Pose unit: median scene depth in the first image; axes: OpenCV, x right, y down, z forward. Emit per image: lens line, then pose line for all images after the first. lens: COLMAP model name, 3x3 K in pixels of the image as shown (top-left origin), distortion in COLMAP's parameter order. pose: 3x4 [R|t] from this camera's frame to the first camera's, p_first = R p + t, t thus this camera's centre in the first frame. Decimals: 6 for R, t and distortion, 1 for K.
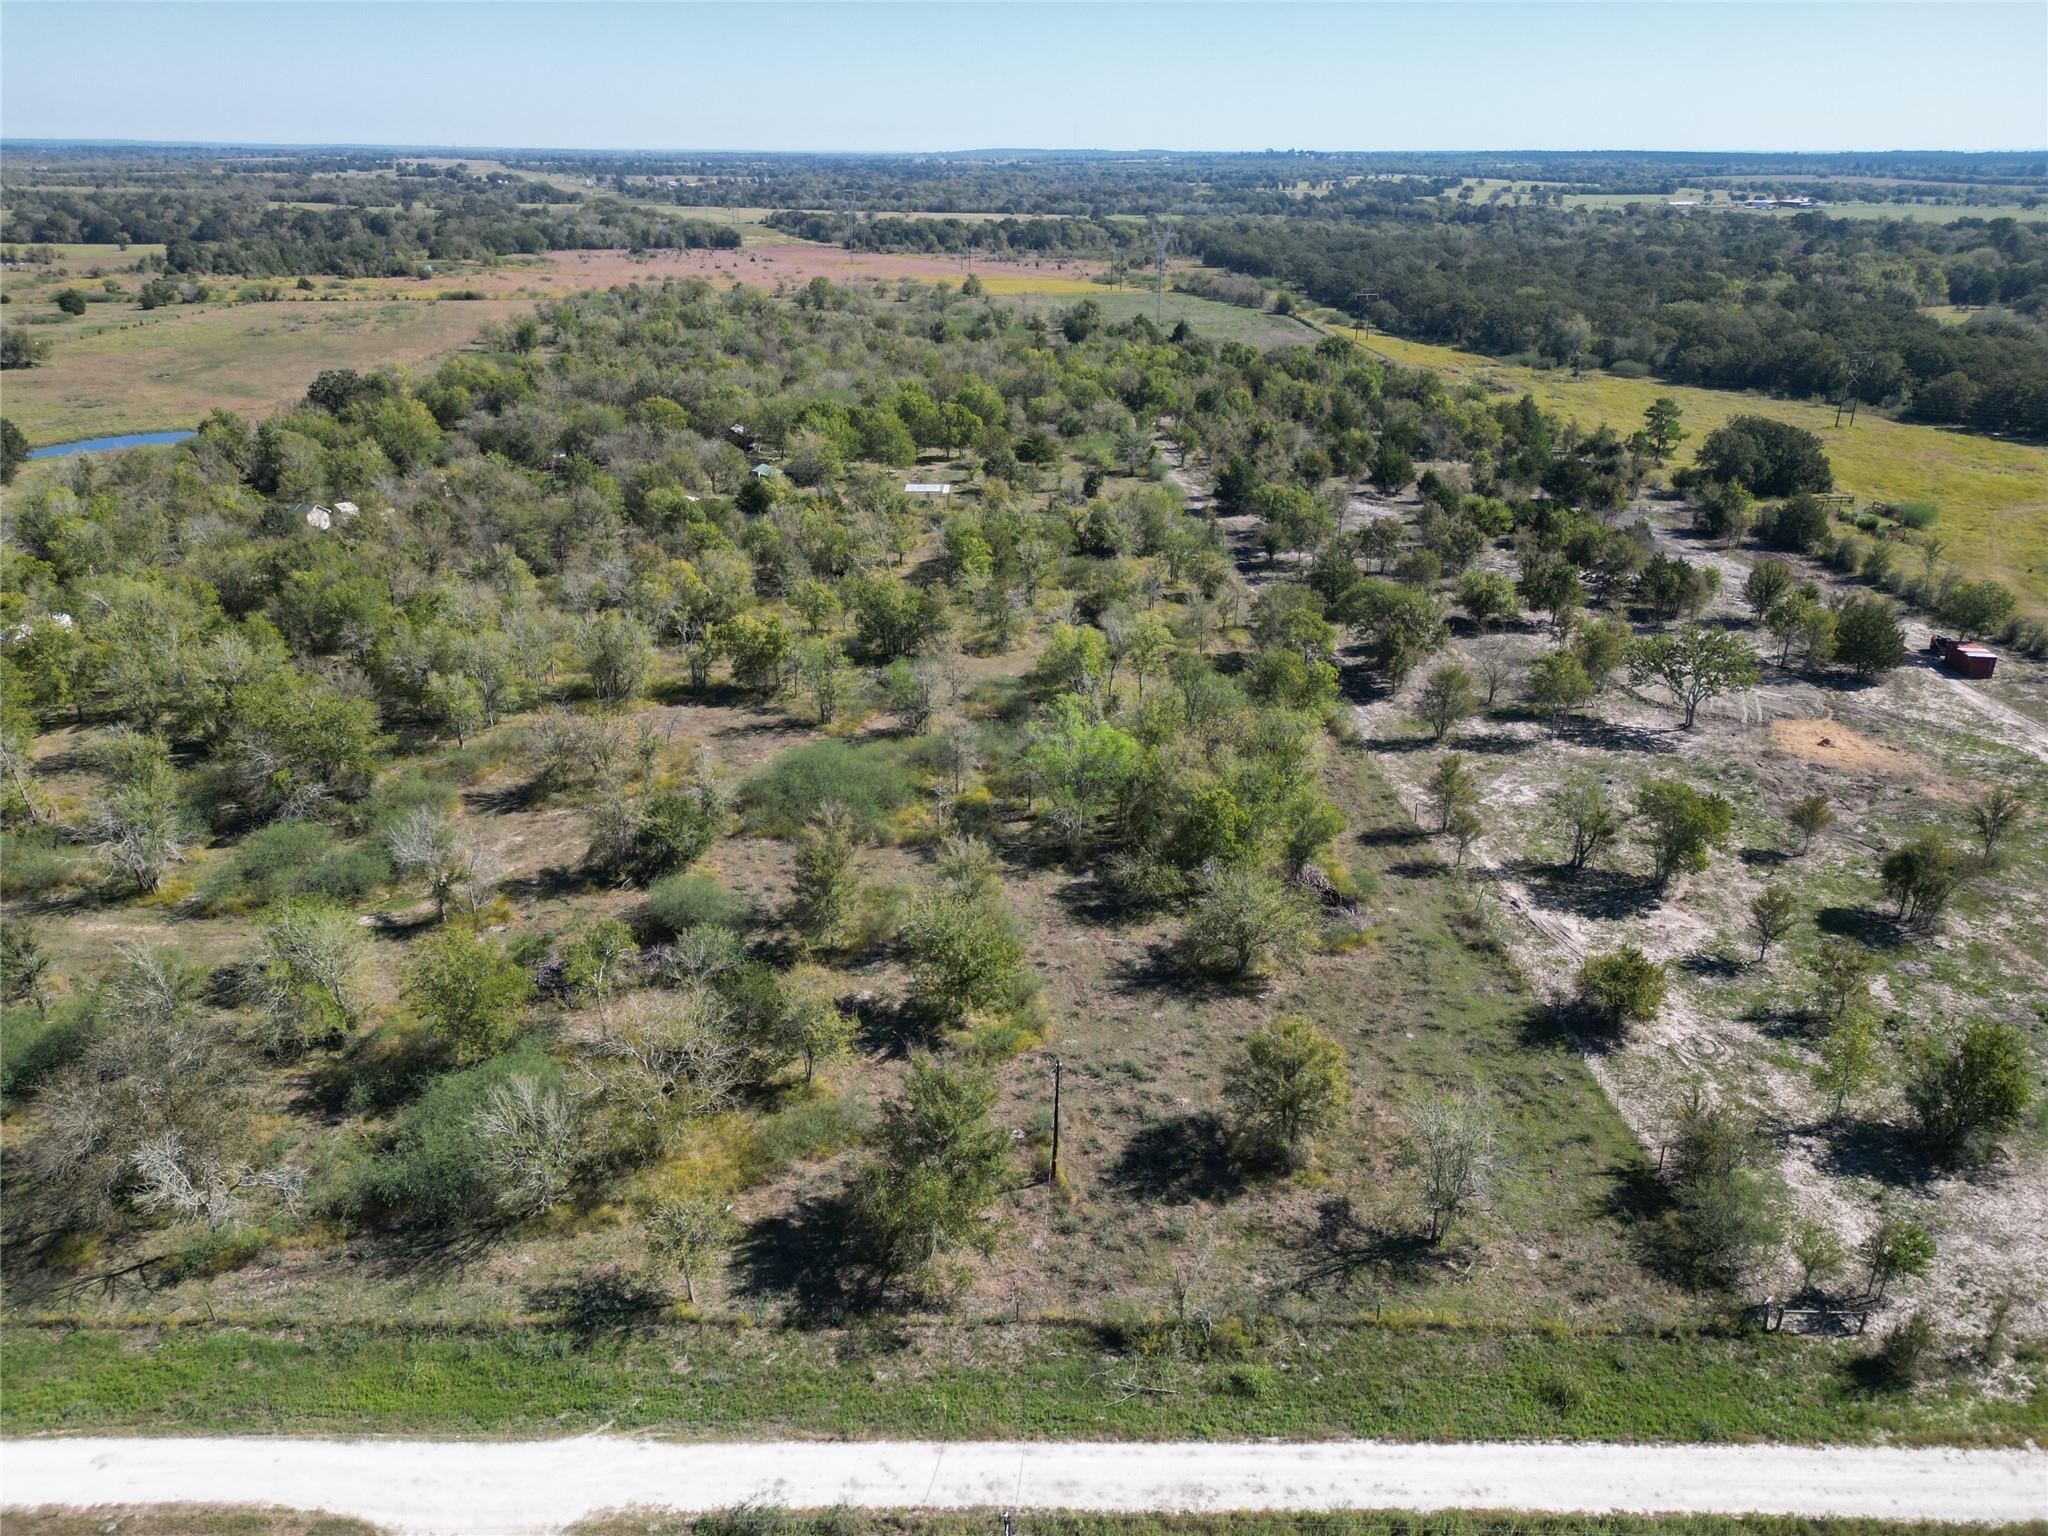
lens RADIAL K [[1444.3, 0, 1018.4], [0, 1444.3, 756.4], [0, 0, 1]] dist [0.066006, -0.056659]
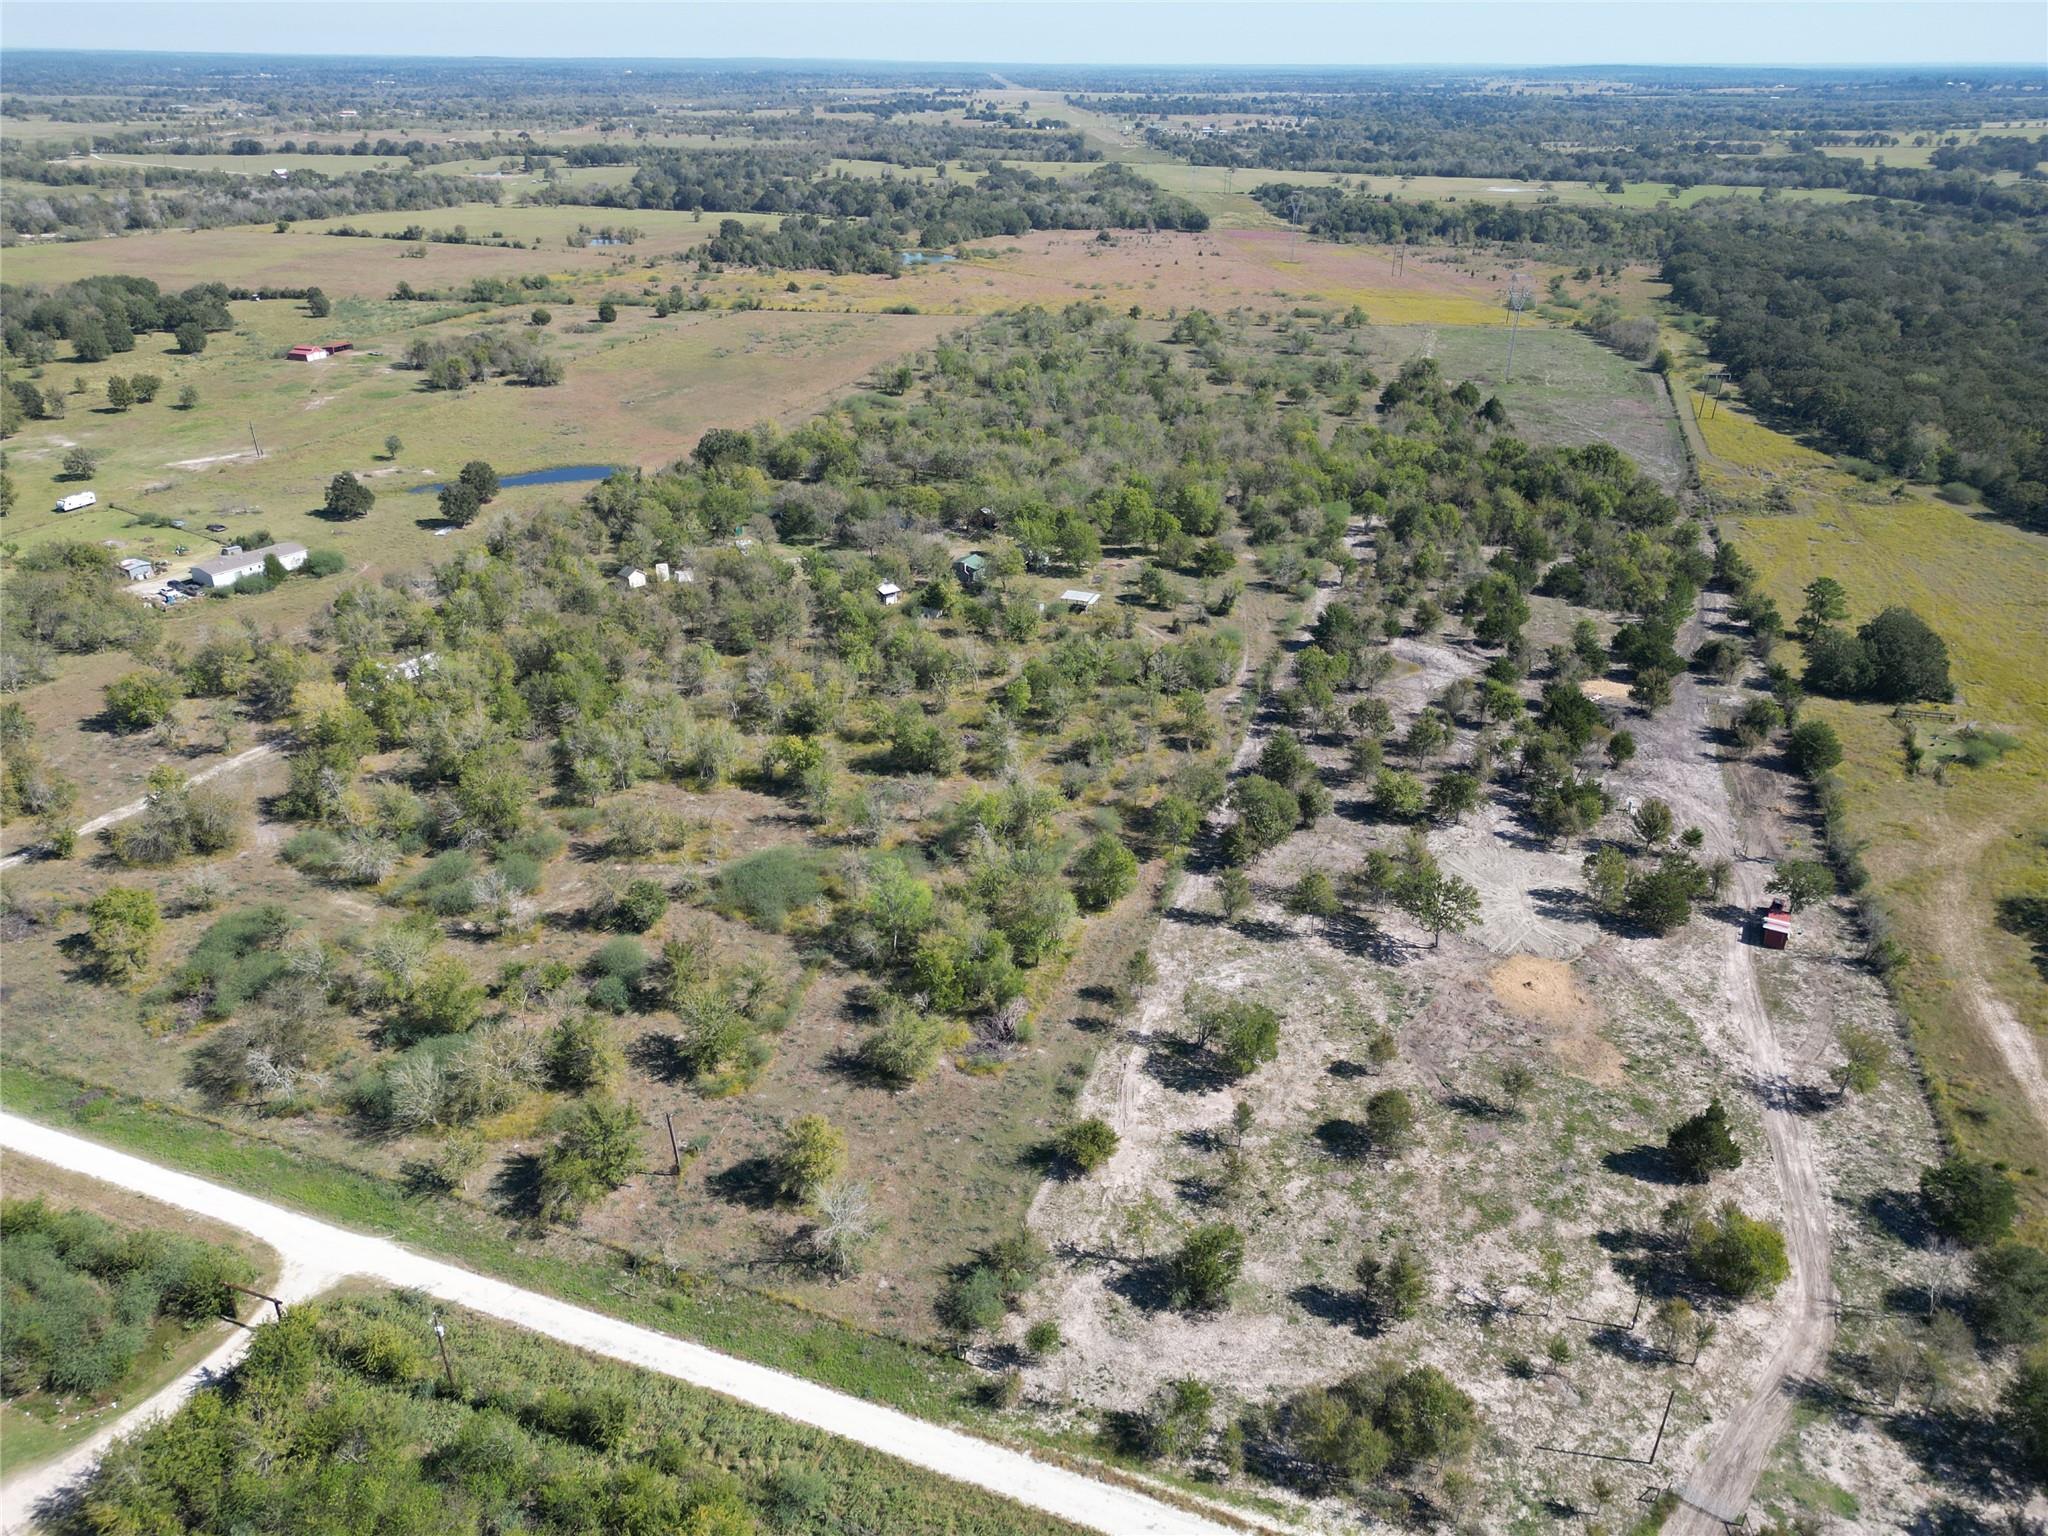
lens RADIAL K [[1444.3, 0, 1006.6], [0, 1444.3, 749.0], [0, 0, 1]] dist [0.066006, -0.056659]
pose [[0.932936, 0.156659, -0.324173, 0.651724], [-0.141753, 0.987476, 0.069256, -0.293572], [0.330963, -0.018659, 0.943459, -0.392932]]
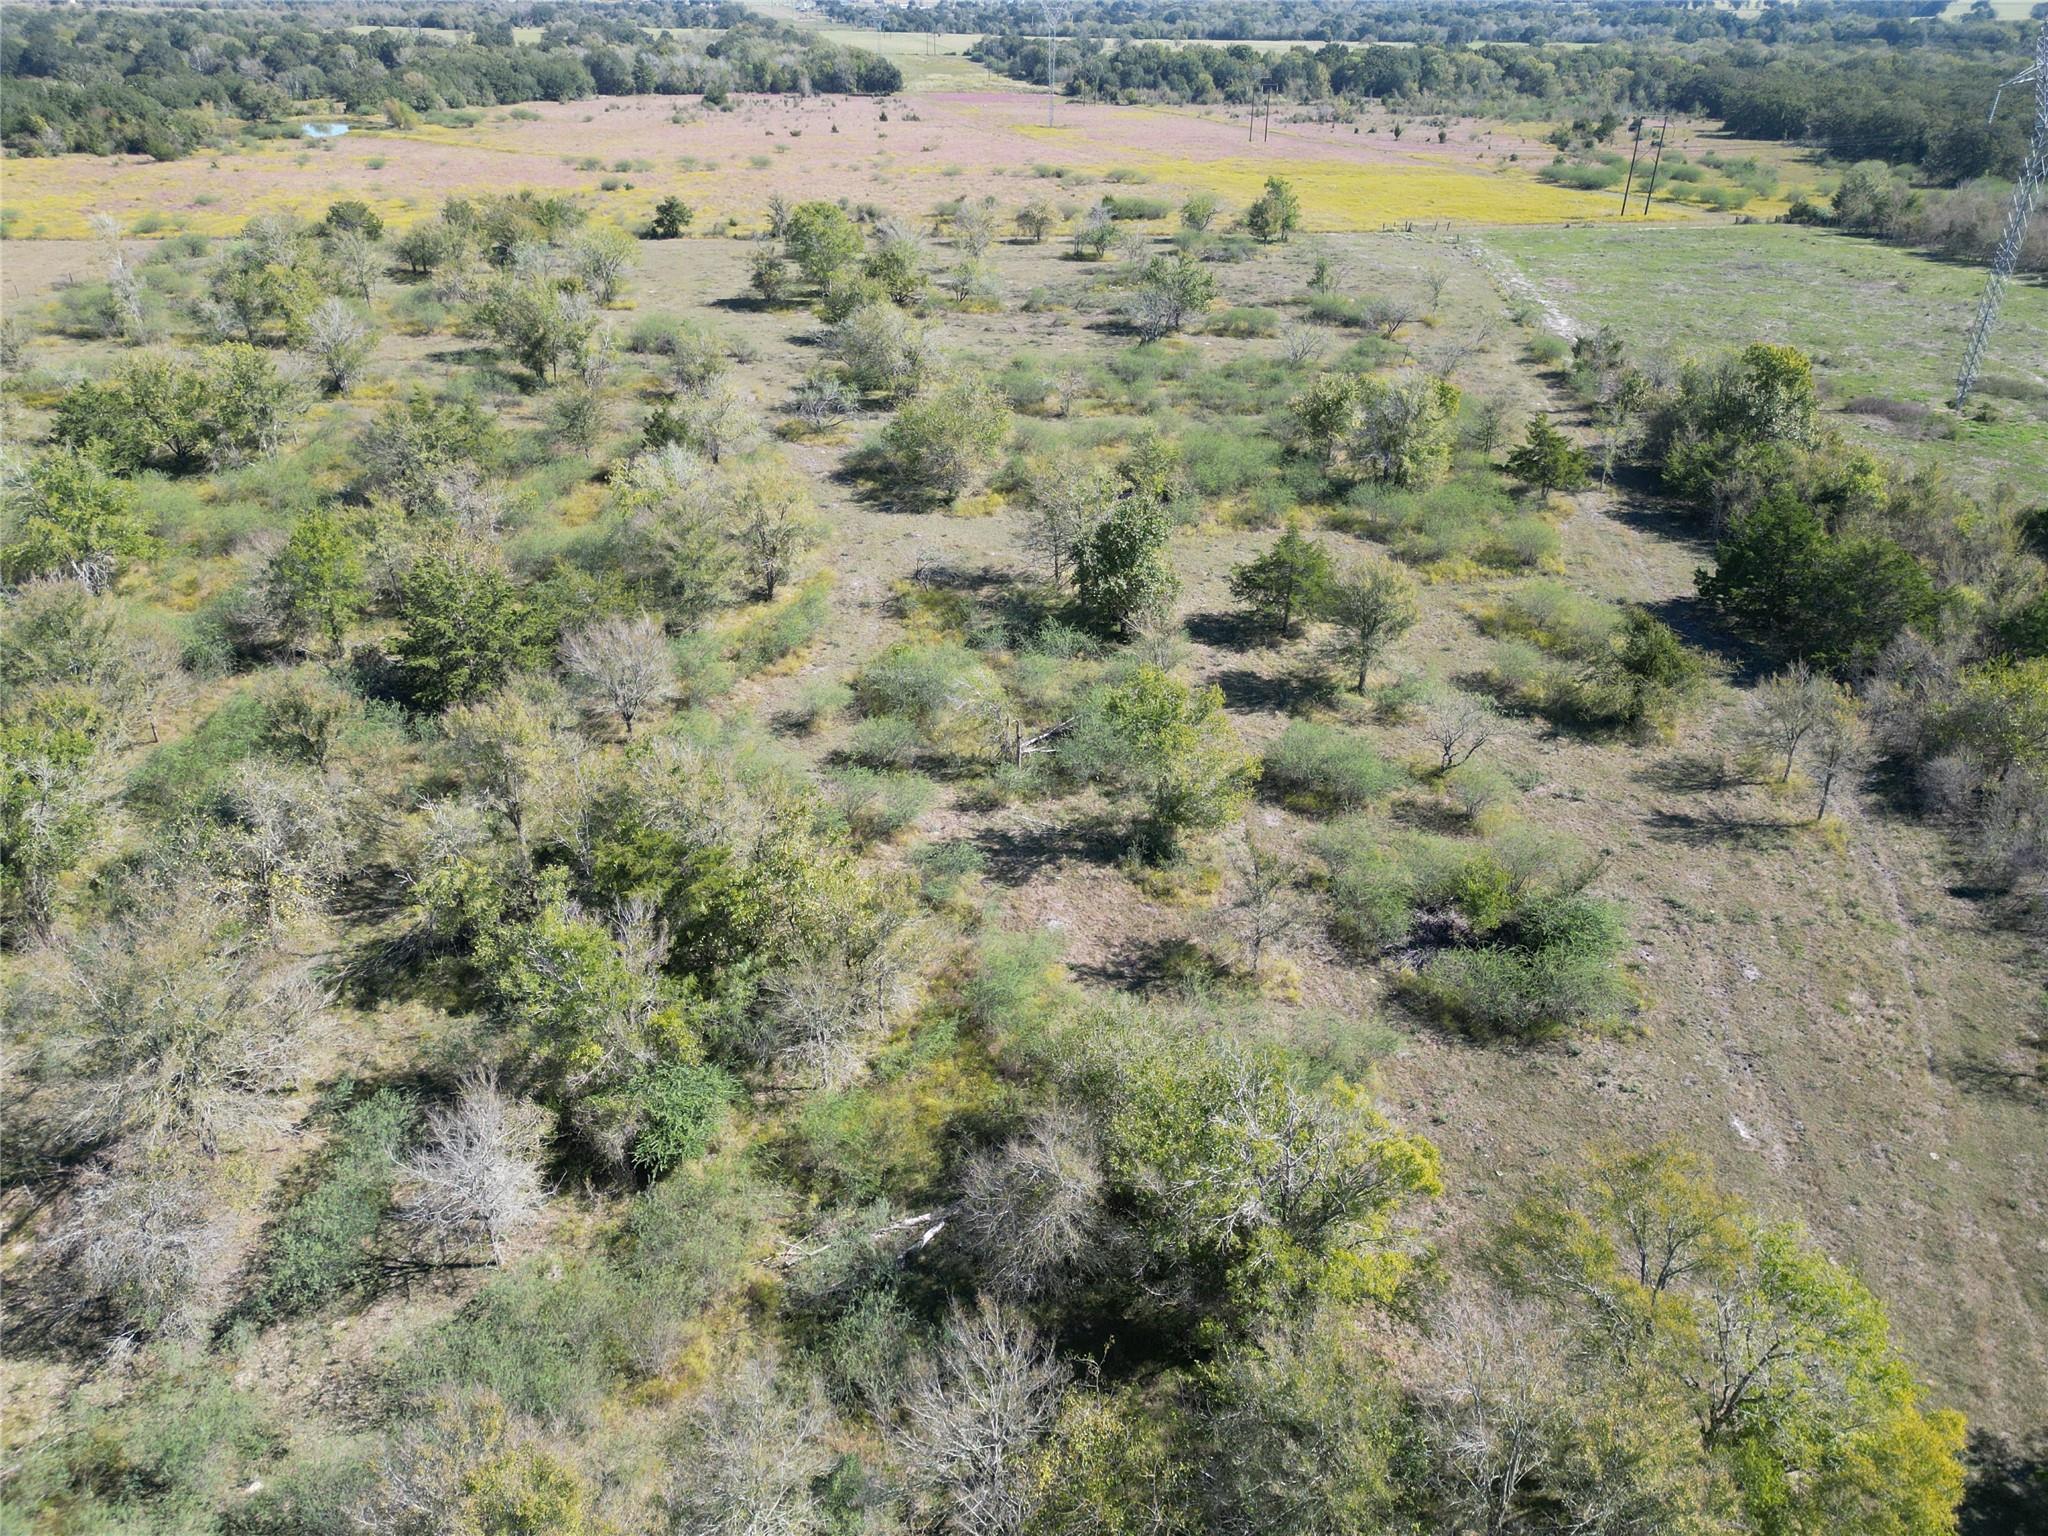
lens RADIAL K [[1444.3, 0, 1024.1], [0, 1444.3, 772.8], [0, 0, 1]] dist [0.066006, -0.056659]
pose [[0.984436, 0.080260, -0.156349, -0.131858], [-0.063807, 0.992150, 0.107551, -1.144335], [0.163753, -0.095901, 0.981829, 3.193959]]
